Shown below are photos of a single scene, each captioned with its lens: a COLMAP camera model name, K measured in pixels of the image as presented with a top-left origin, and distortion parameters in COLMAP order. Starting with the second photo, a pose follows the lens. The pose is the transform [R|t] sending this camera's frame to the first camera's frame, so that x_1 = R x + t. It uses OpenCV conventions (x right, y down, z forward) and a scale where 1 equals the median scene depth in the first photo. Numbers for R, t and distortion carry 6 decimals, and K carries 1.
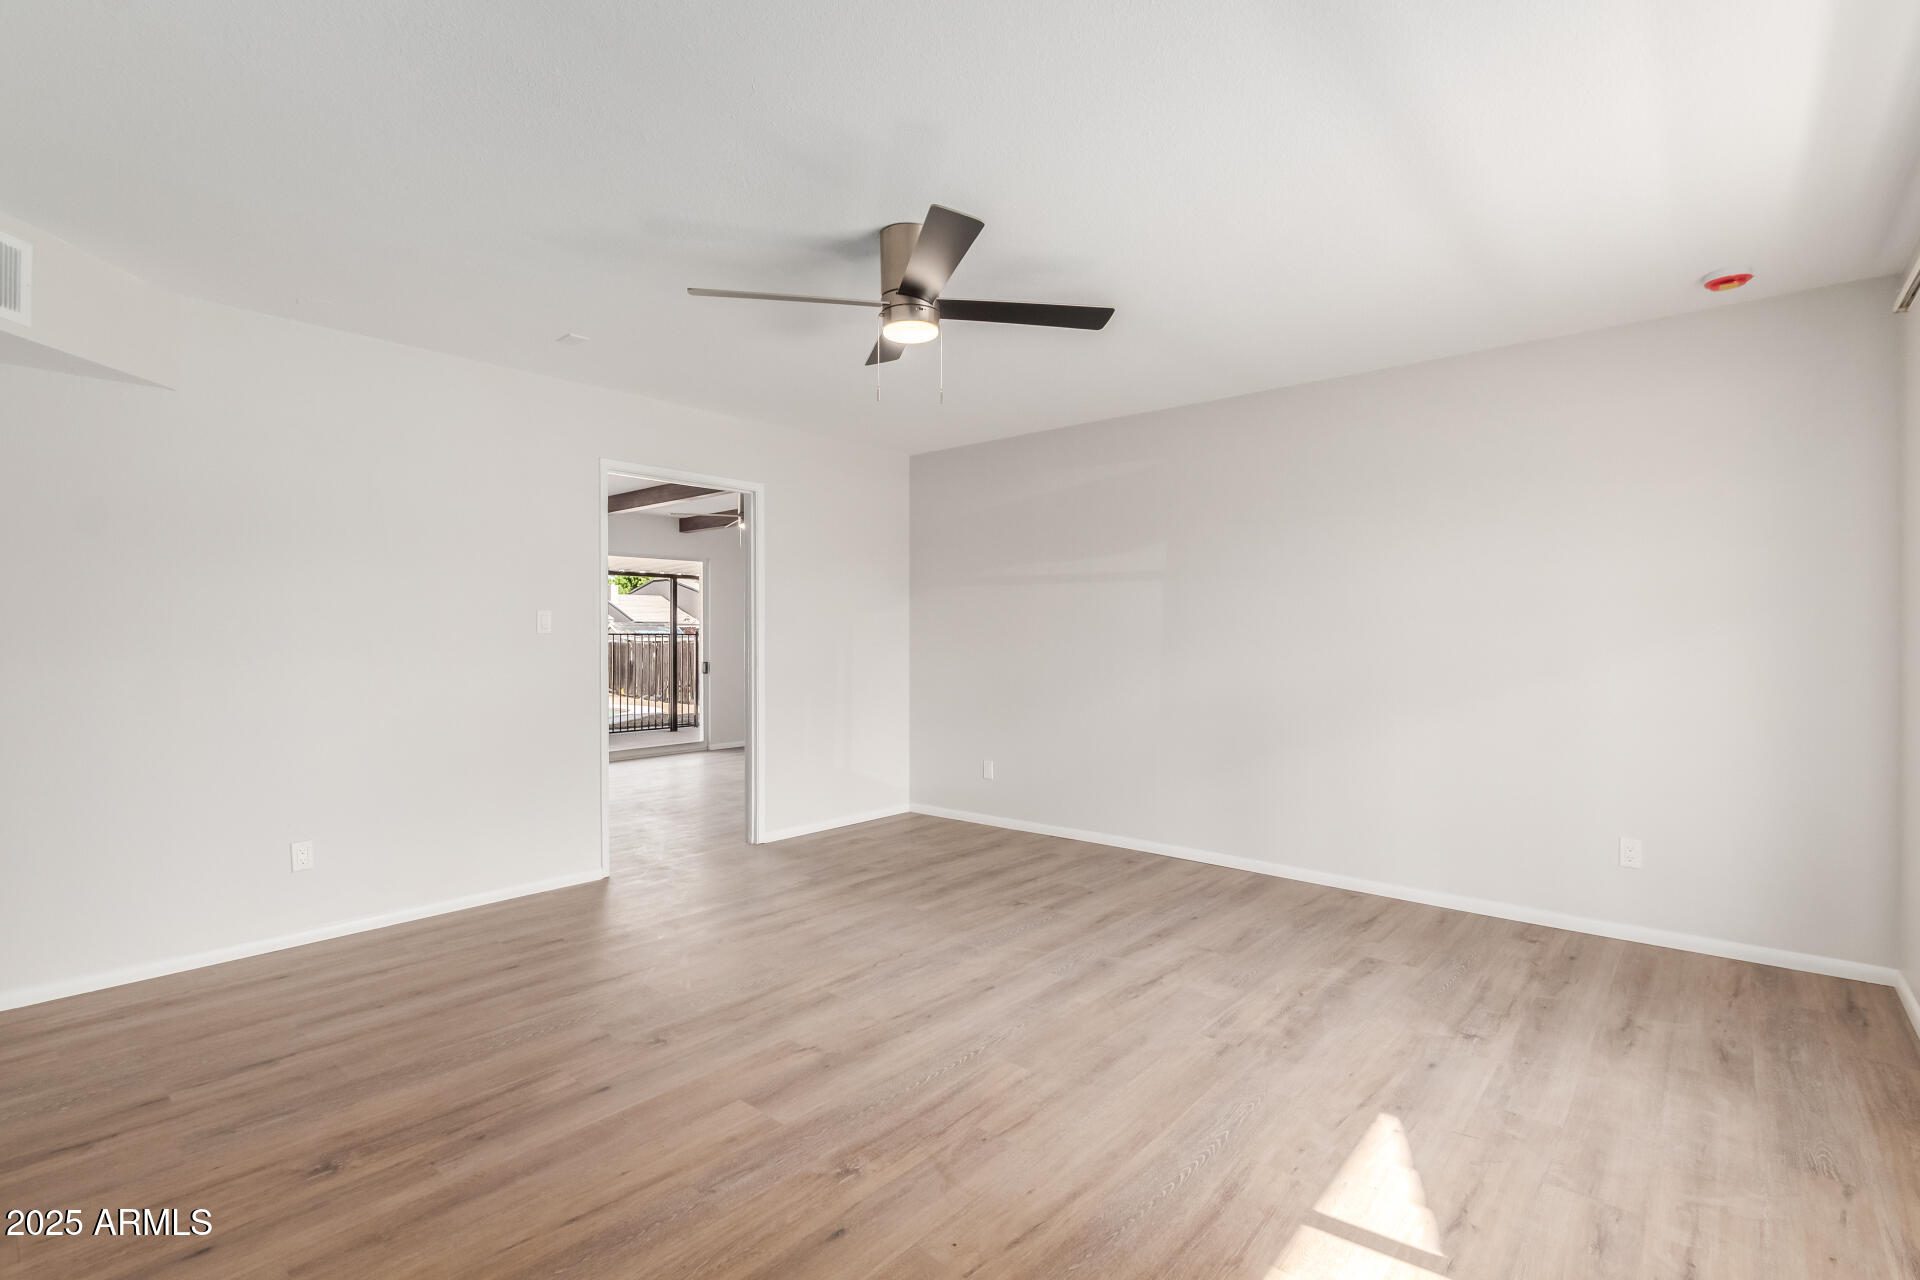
lens RADIAL K [[882.1, 0, 952.2], [0, 882.1, 642.5], [0, 0, 1]] dist [0.003822, -0.000681]
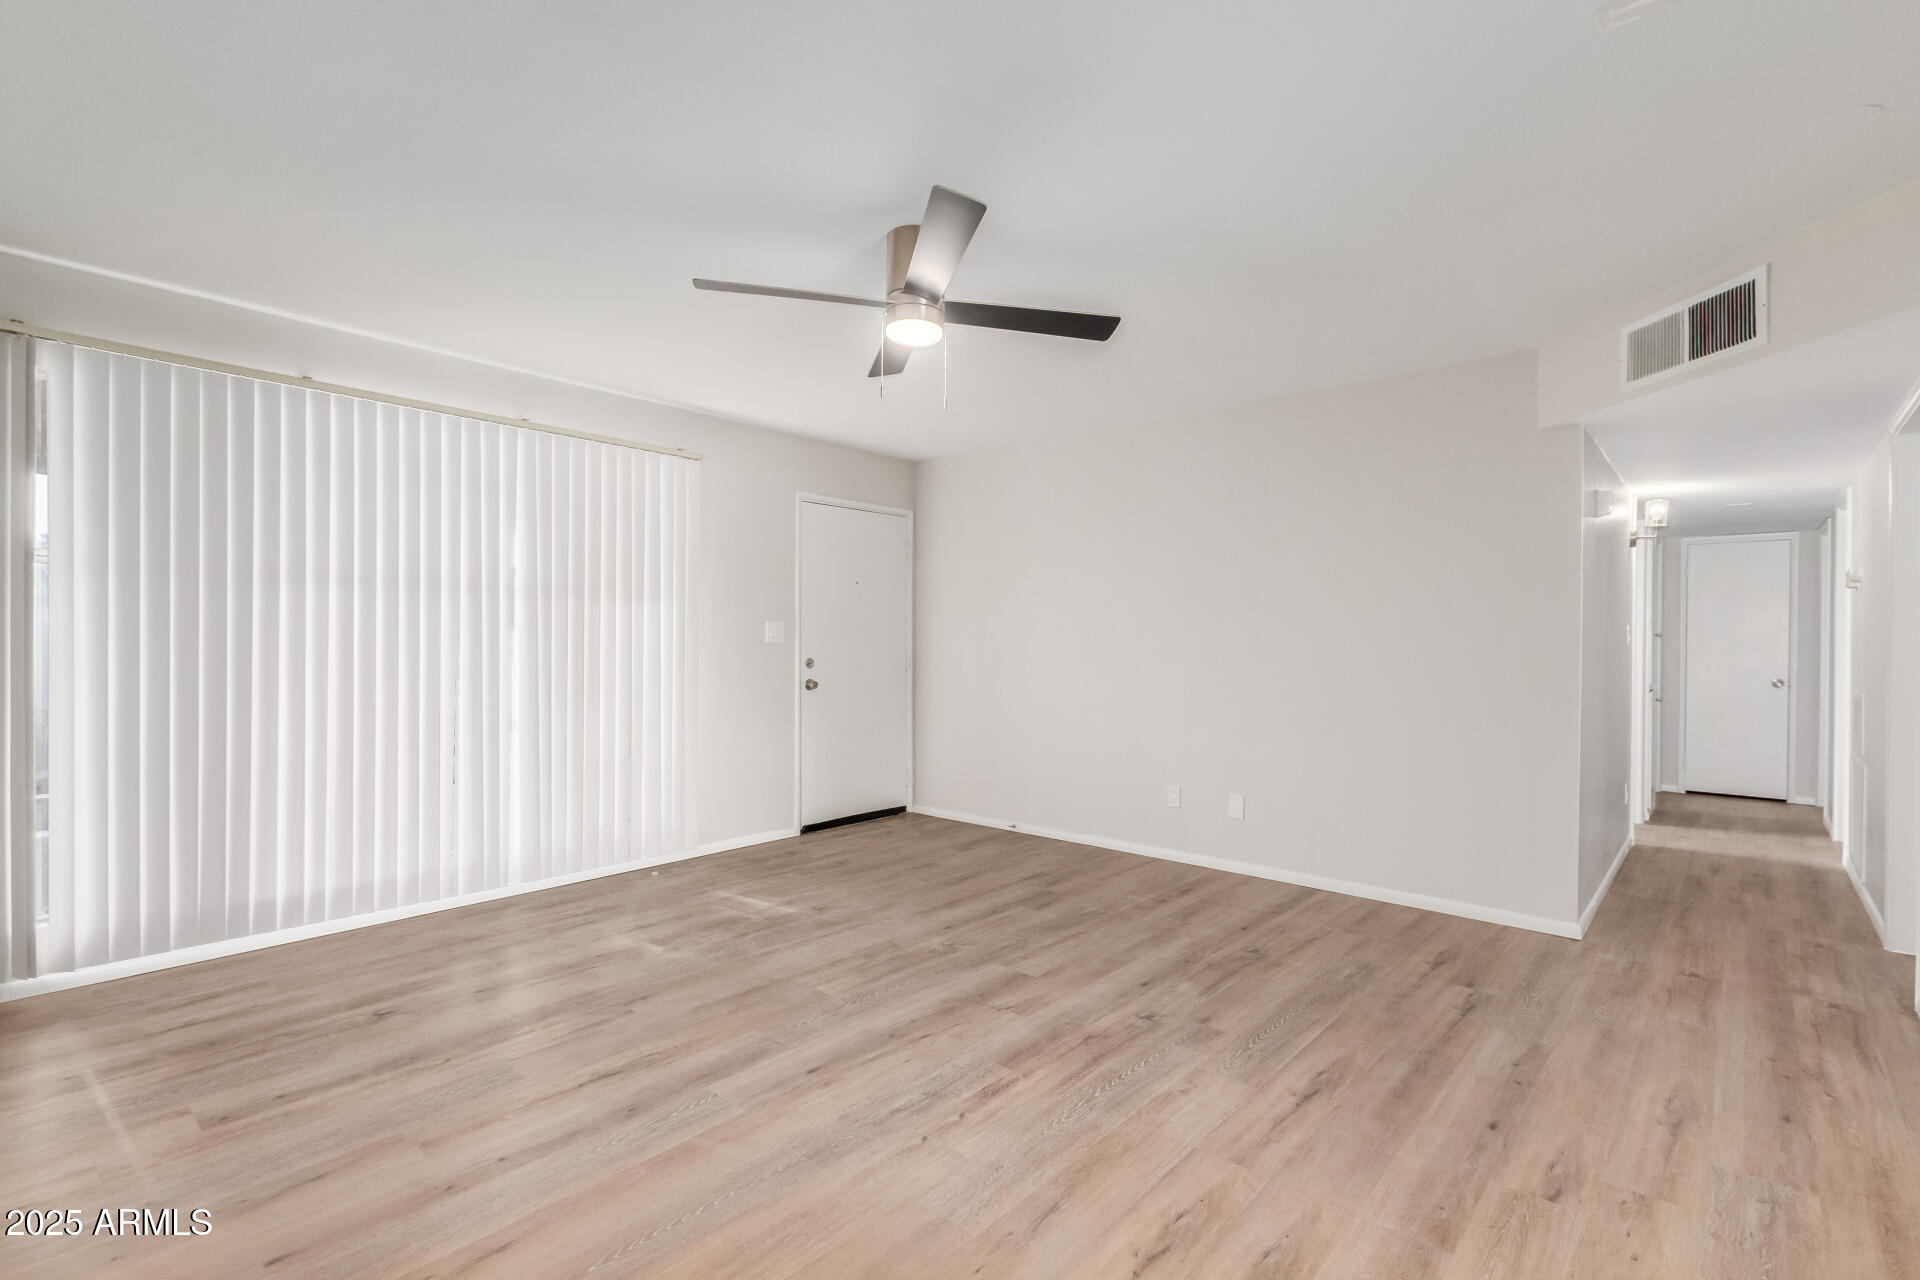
lens RADIAL K [[882.1, 0, 958.4], [0, 882.1, 639.0], [0, 0, 1]] dist [0.003822, -0.000681]
pose [[-0.999979, -0.006419, -0.000445, -0.106745], [-0.006422, 0.999951, 0.007528, -0.015941], [0.000397, 0.007531, -0.999972, 2.186325]]
